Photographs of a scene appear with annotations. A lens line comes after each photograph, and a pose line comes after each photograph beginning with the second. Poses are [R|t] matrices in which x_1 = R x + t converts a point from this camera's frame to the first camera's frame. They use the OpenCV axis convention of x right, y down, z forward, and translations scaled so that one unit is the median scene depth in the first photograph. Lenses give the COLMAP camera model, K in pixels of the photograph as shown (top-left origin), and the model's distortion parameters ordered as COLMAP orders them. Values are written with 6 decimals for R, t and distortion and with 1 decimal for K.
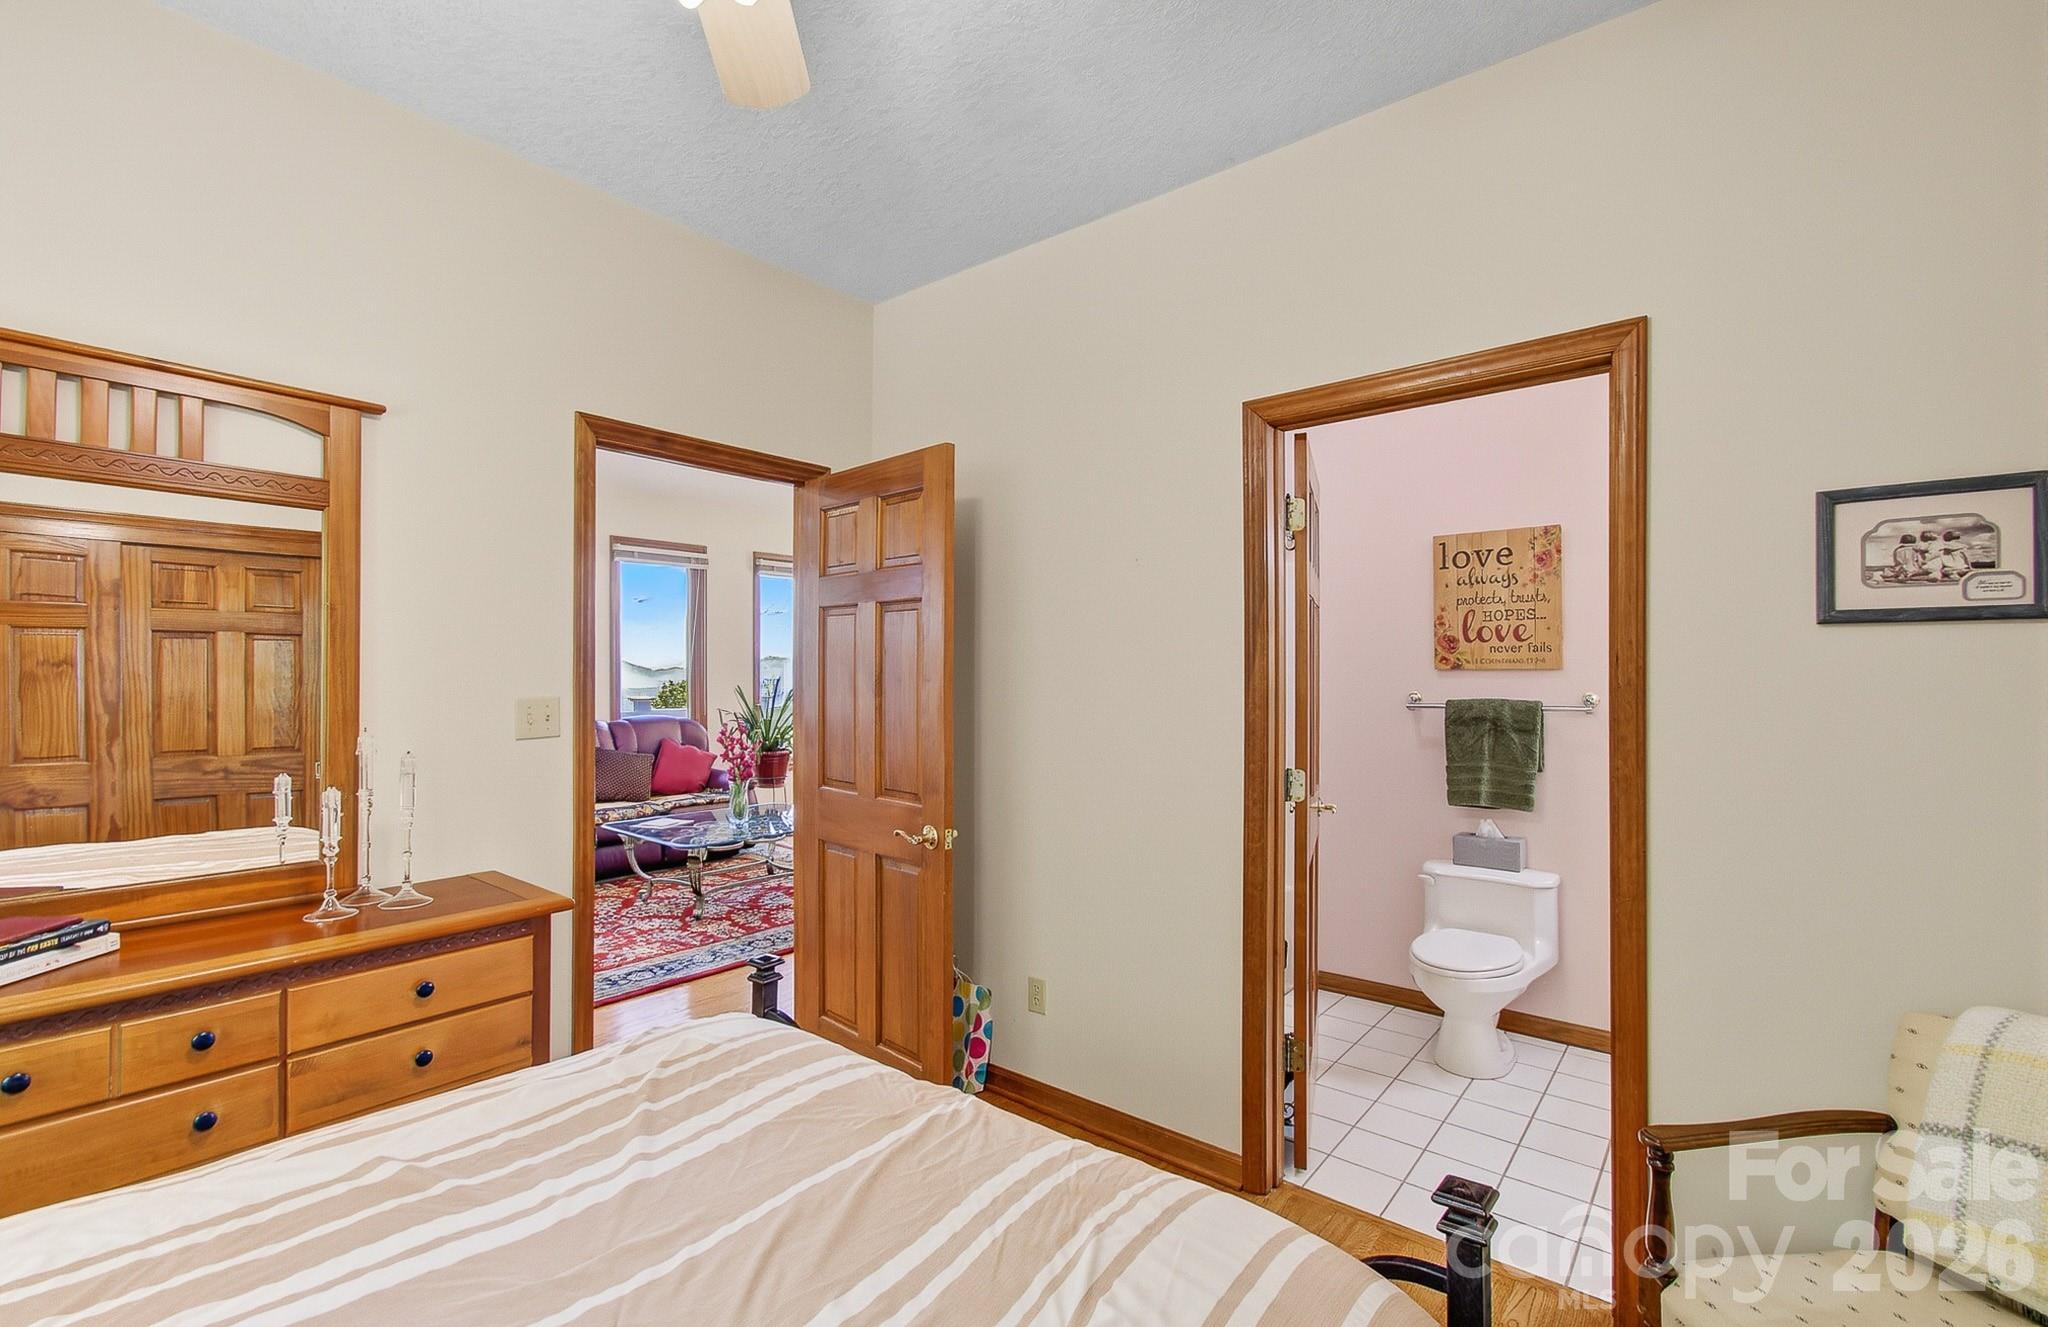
lens RADIAL K [[877.6, 0, 1025.0], [0, 877.6, 664.6], [0, 0, 1]] dist [-0.002991, 0.003579]
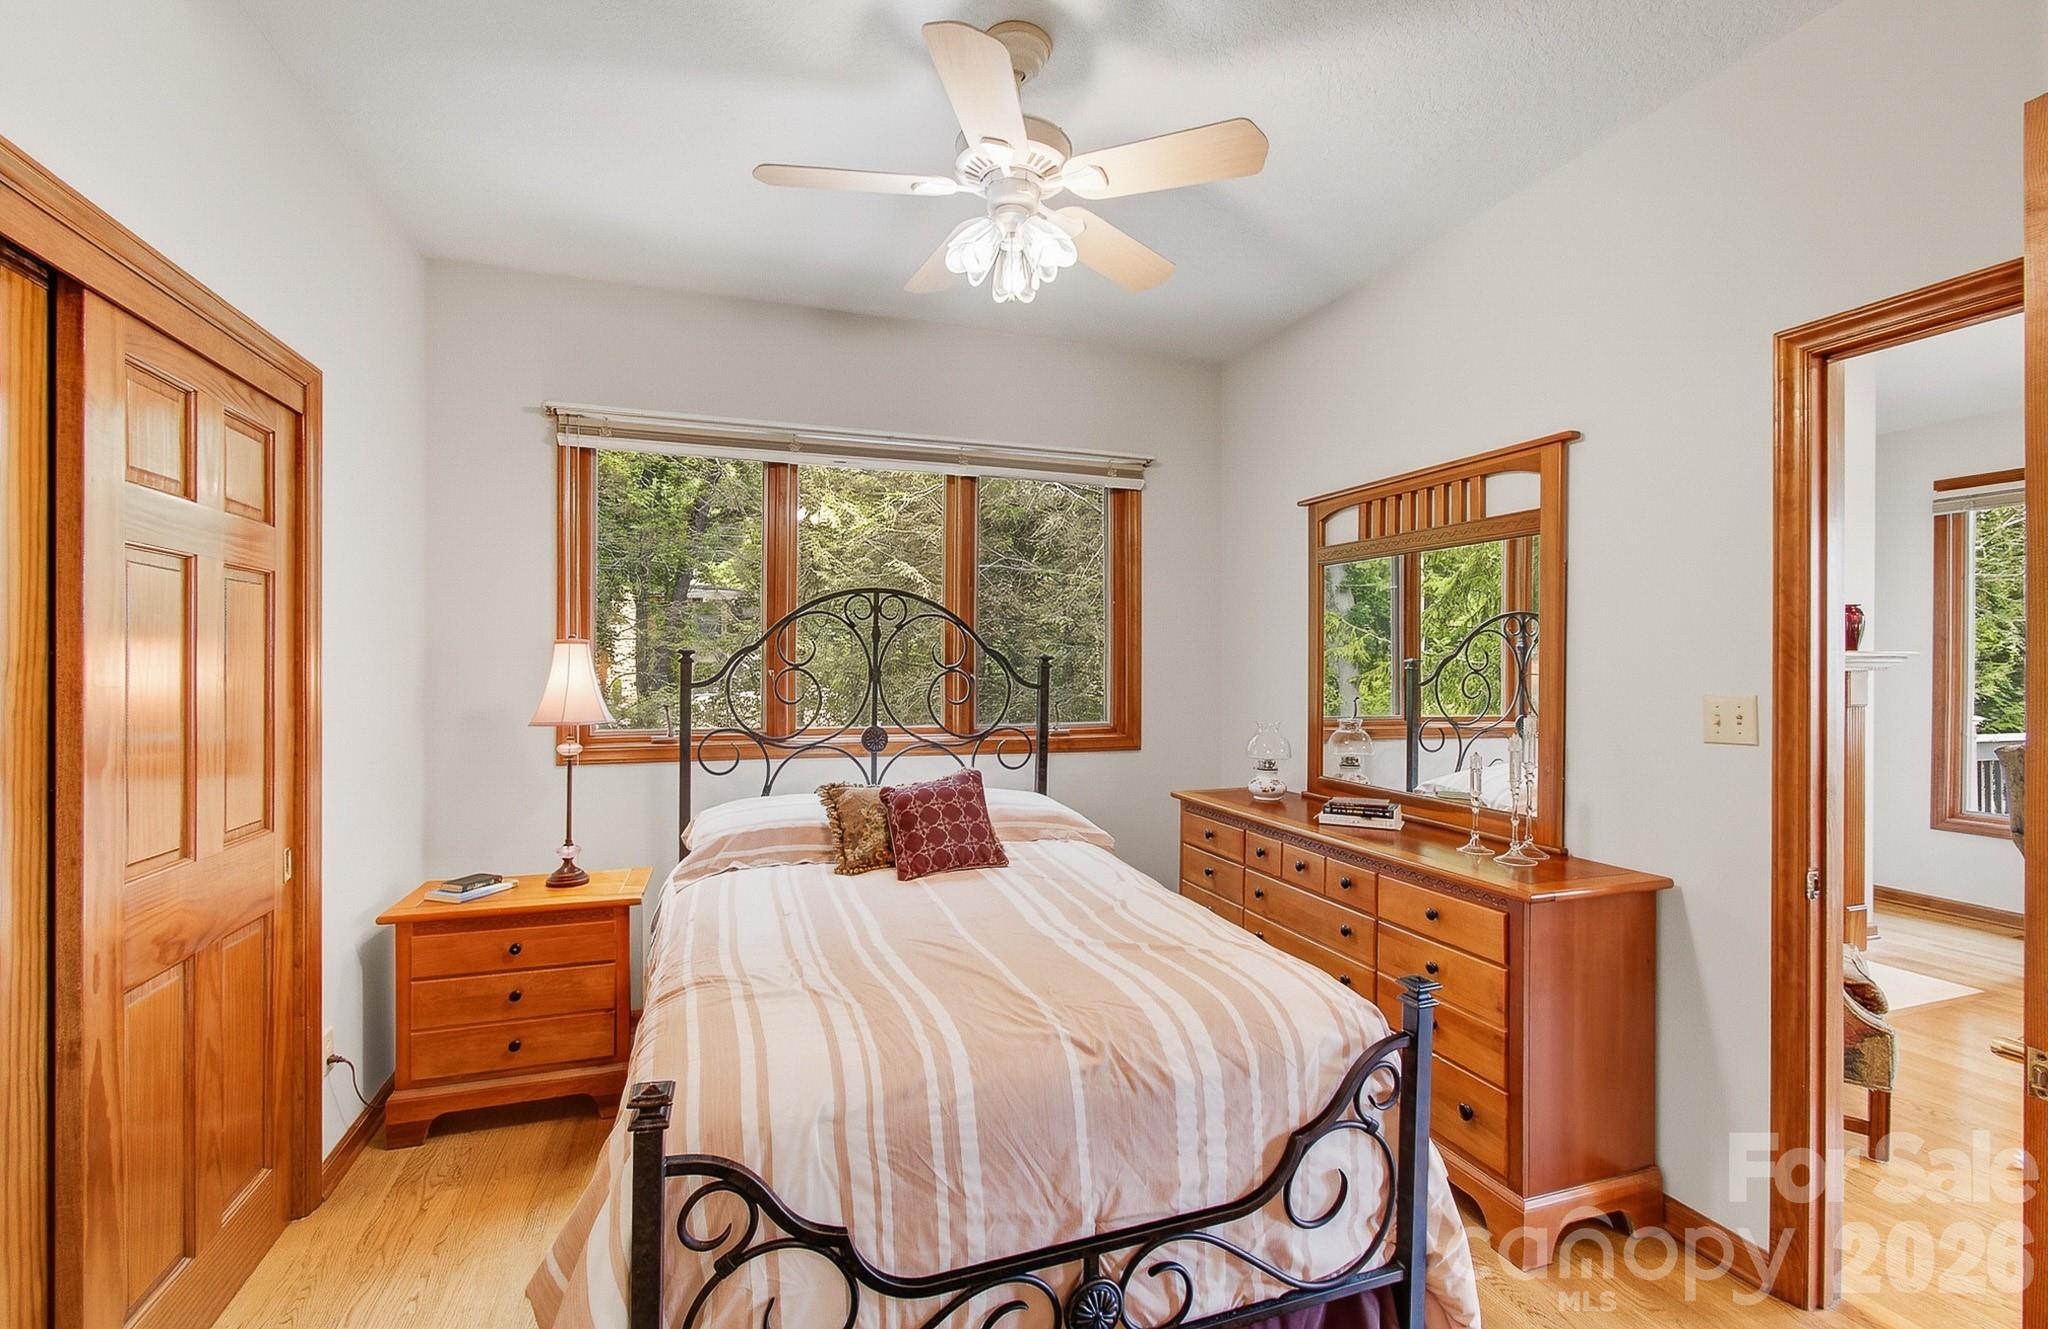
lens RADIAL K [[877.6, 0, 1027.6], [0, 877.6, 662.5], [0, 0, 1]] dist [-0.002991, 0.003579]
pose [[-0.513957, -0.005917, -0.857796, 0.961326], [0.004864, 0.999940, -0.009812, 0.018996], [0.857802, -0.009215, -0.513897, 1.558031]]
